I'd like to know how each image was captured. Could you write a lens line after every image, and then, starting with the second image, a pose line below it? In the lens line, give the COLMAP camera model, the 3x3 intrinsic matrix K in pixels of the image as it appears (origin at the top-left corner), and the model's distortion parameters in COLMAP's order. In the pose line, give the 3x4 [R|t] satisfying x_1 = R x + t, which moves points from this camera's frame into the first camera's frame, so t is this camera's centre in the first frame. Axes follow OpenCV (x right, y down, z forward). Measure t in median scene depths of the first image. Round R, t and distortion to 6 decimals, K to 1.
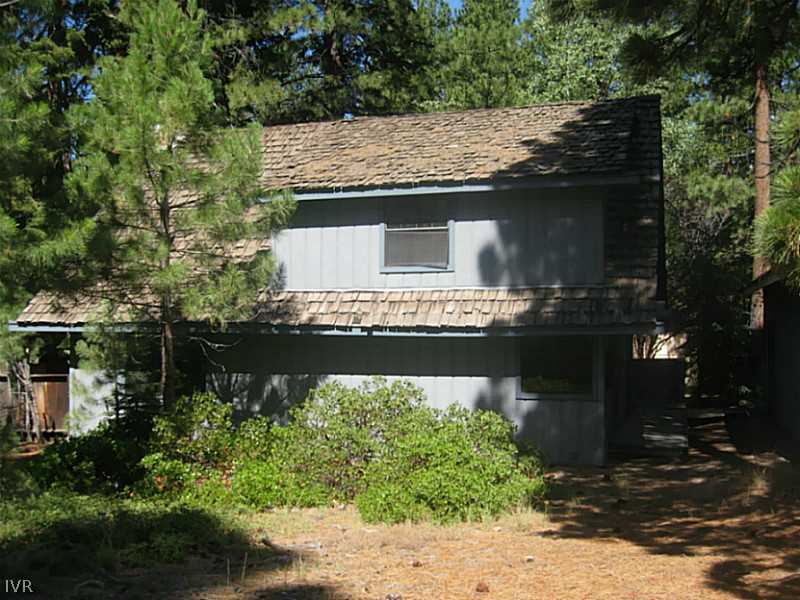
lens RADIAL K [[862.1, 0, 402.2], [0, 862.1, 300.1], [0, 0, 1]] dist [-0.091602, 0.000000]
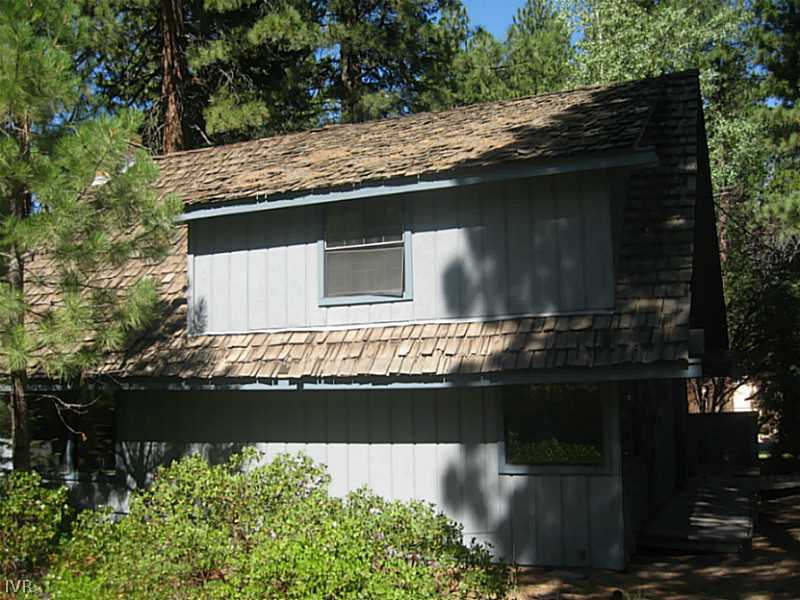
lens RADIAL K [[862.1, 0, 396.7], [0, 862.1, 304.1], [0, 0, 1]] dist [-0.091602, 0.000000]
pose [[0.994766, -0.031473, -0.097216, 0.118093], [0.025208, 0.997566, -0.065010, 0.017876], [0.099025, 0.062219, 0.993138, 0.265527]]
